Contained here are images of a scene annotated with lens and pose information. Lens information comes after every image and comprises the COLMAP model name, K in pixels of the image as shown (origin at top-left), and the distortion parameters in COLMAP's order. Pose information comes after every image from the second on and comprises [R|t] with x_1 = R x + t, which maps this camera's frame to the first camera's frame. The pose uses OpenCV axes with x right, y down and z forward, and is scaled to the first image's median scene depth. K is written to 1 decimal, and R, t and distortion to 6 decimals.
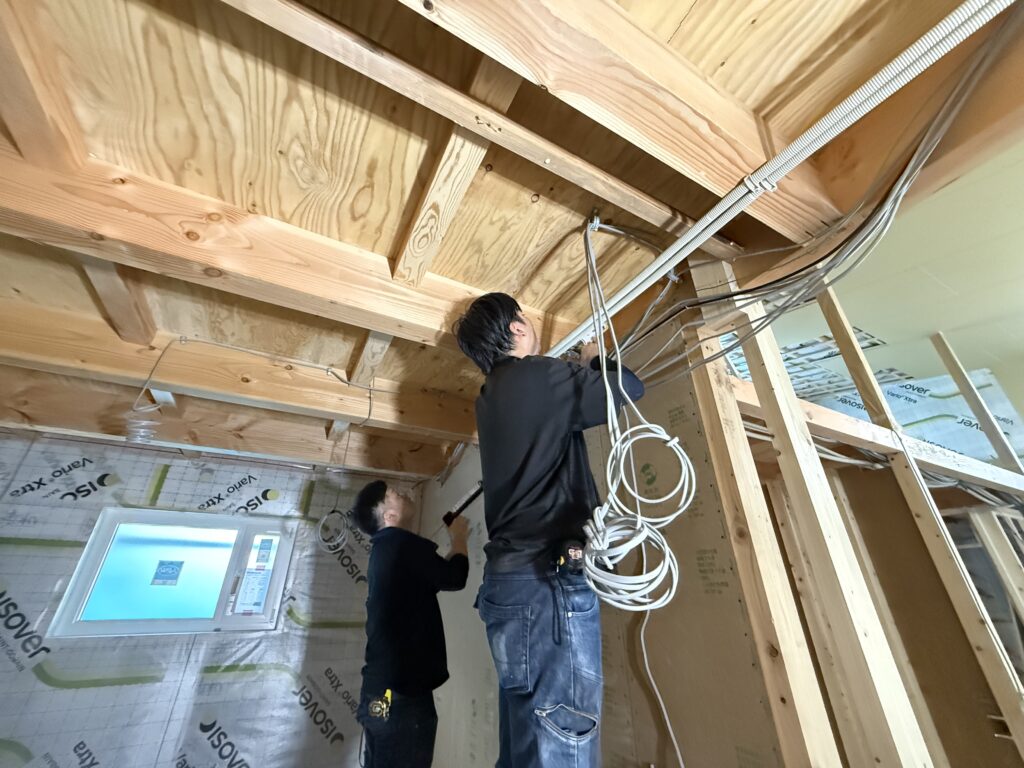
lens RADIAL K [[408.1, 0, 512.0], [0, 408.1, 384.0], [0, 0, 1]] dist [0.000462, 0.000223]
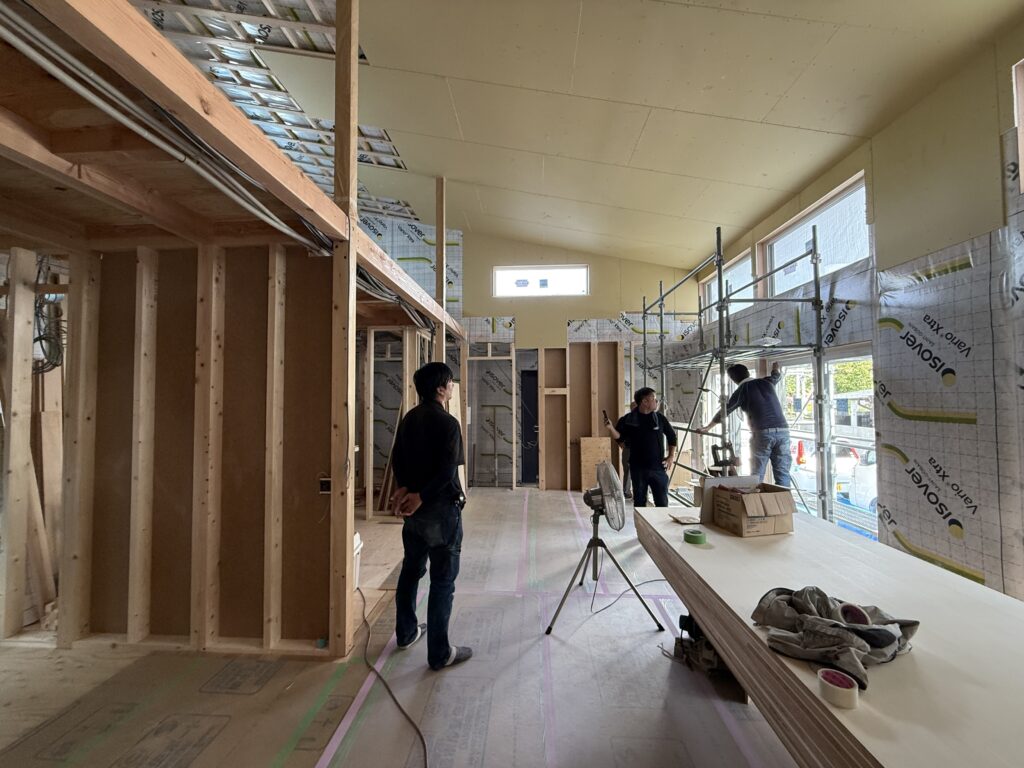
lens RADIAL K [[408.1, 0, 512.0], [0, 408.1, 384.0], [0, 0, 1]] dist [0.000462, 0.000223]
pose [[0.518218, 0.028282, 0.854781, 0.274781], [-0.397258, 0.893052, 0.211293, 0.081302], [-0.757388, -0.449064, 0.474030, 0.112852]]
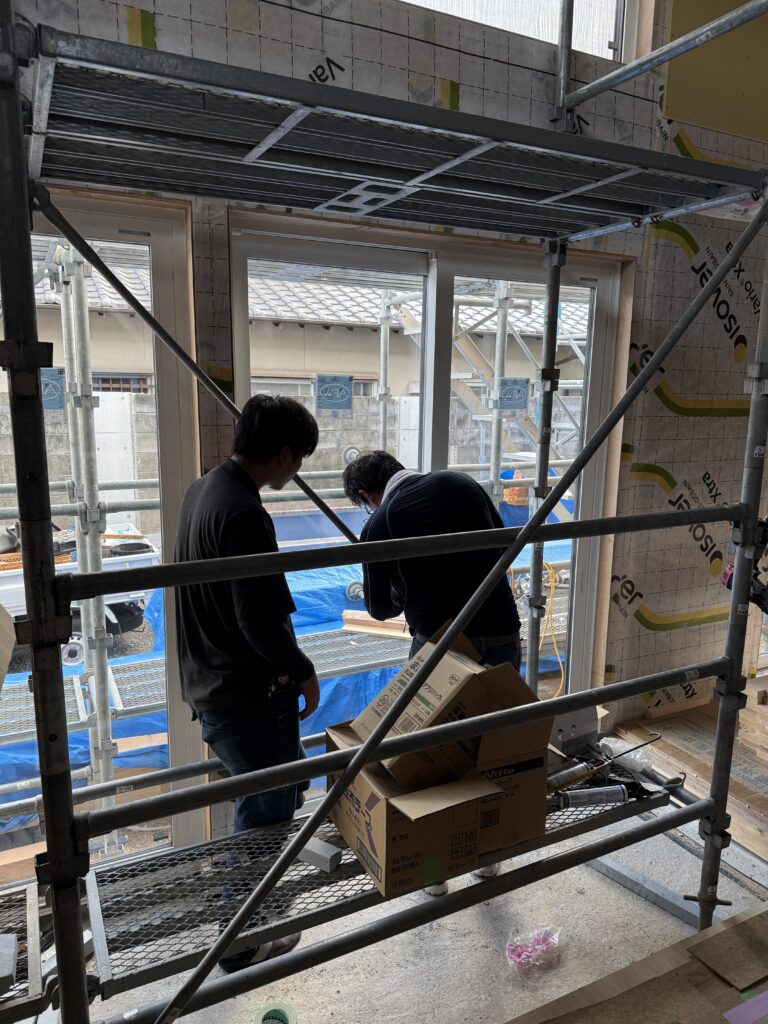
lens RADIAL K [[722.1, 0, 385.0], [0, 722.1, 524.6], [0, 0, 1]] dist [0.040115, -0.004561]
pose [[-0.999691, -0.008628, 0.023319, 1.644124], [-0.015207, 0.954162, -0.298903, 0.374585], [-0.019671, -0.299165, -0.953999, 0.635071]]
